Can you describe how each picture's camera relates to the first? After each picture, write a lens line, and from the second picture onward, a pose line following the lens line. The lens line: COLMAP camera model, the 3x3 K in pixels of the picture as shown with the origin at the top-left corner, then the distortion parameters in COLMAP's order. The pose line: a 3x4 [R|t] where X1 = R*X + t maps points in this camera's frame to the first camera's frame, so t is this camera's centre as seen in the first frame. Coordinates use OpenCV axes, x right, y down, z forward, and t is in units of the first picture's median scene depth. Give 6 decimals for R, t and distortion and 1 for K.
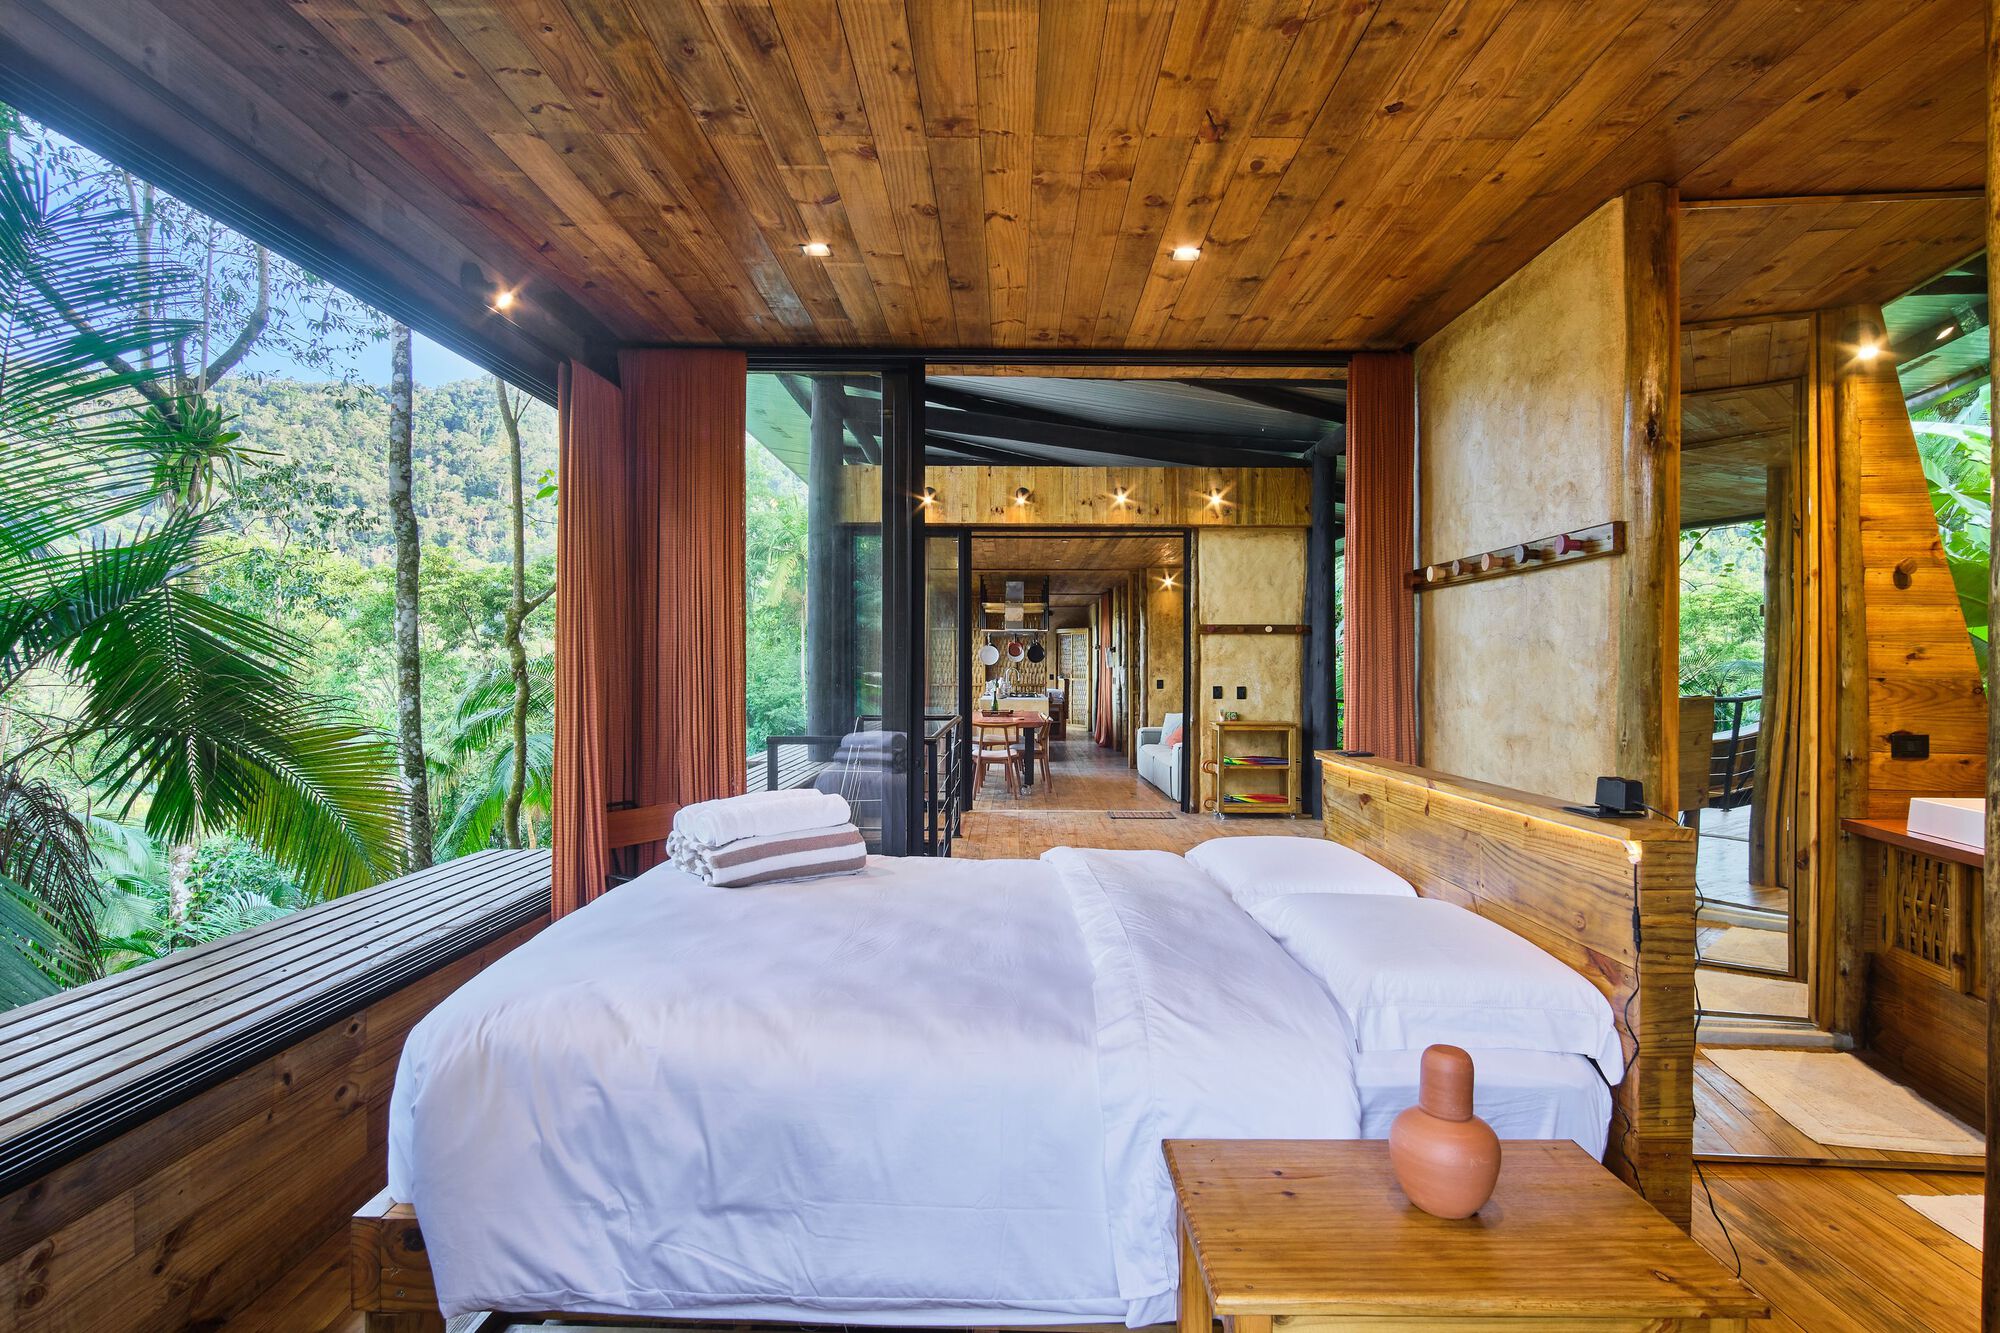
lens RADIAL K [[1056.9, 0, 1010.3], [0, 1056.9, 656.5], [0, 0, 1]] dist [-0.000956, 0.000723]
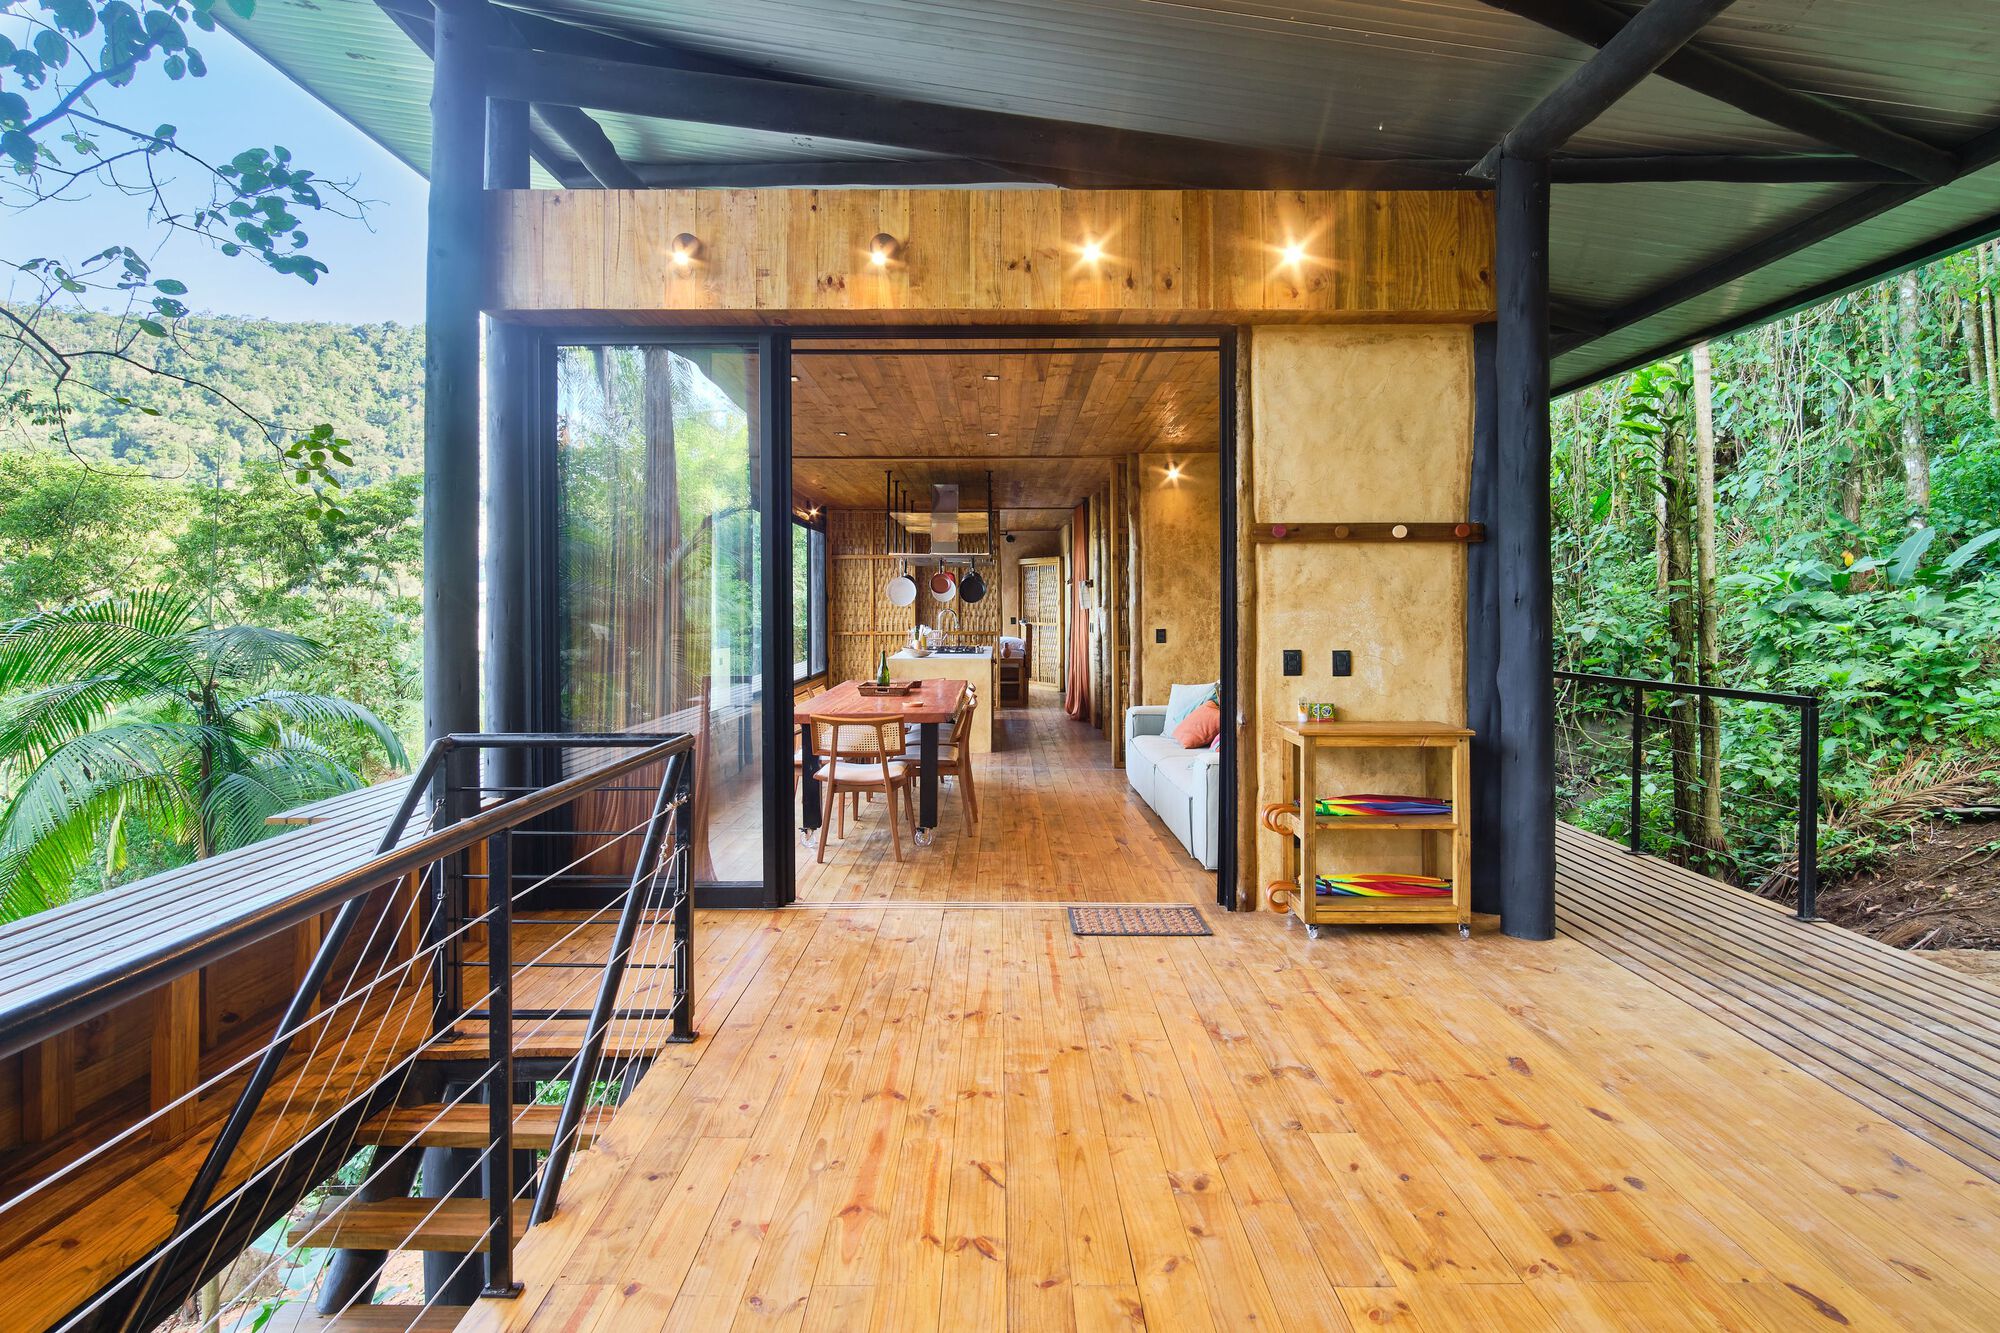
lens RADIAL K [[1064.8, 0, 994.7], [0, 1064.8, 601.6], [0, 0, 1]] dist [-0.002630, -0.000768]
pose [[0.999989, -0.004576, 0.000461, 0.058664], [0.004574, 0.999976, 0.005268, 0.002641], [-0.000485, -0.005266, 0.999986, 0.508256]]
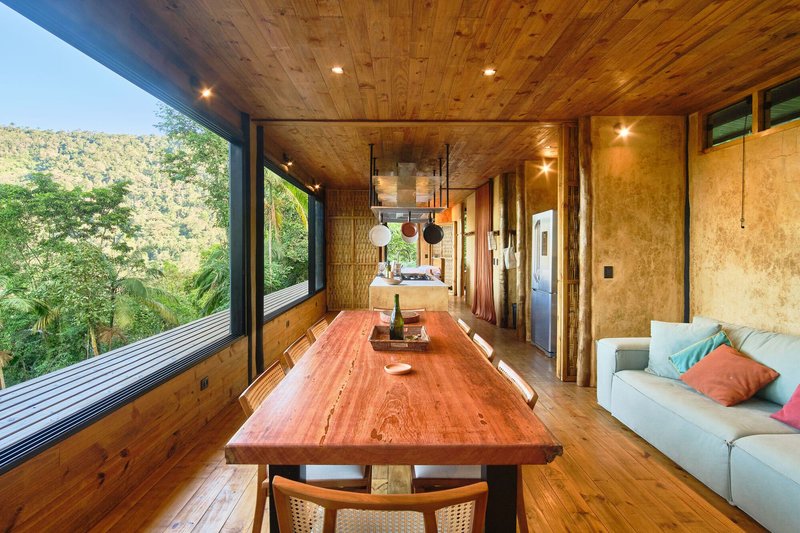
lens RADIAL K [[424.2, 0, 391.0], [0, 424.2, 256.2], [0, 0, 1]] dist [0.003236, 0.000210]
pose [[0.999978, 0.002546, -0.006177, -0.013373], [-0.002392, 0.999689, 0.024815, 0.011248], [0.006238, -0.024799, 0.999673, 0.985962]]
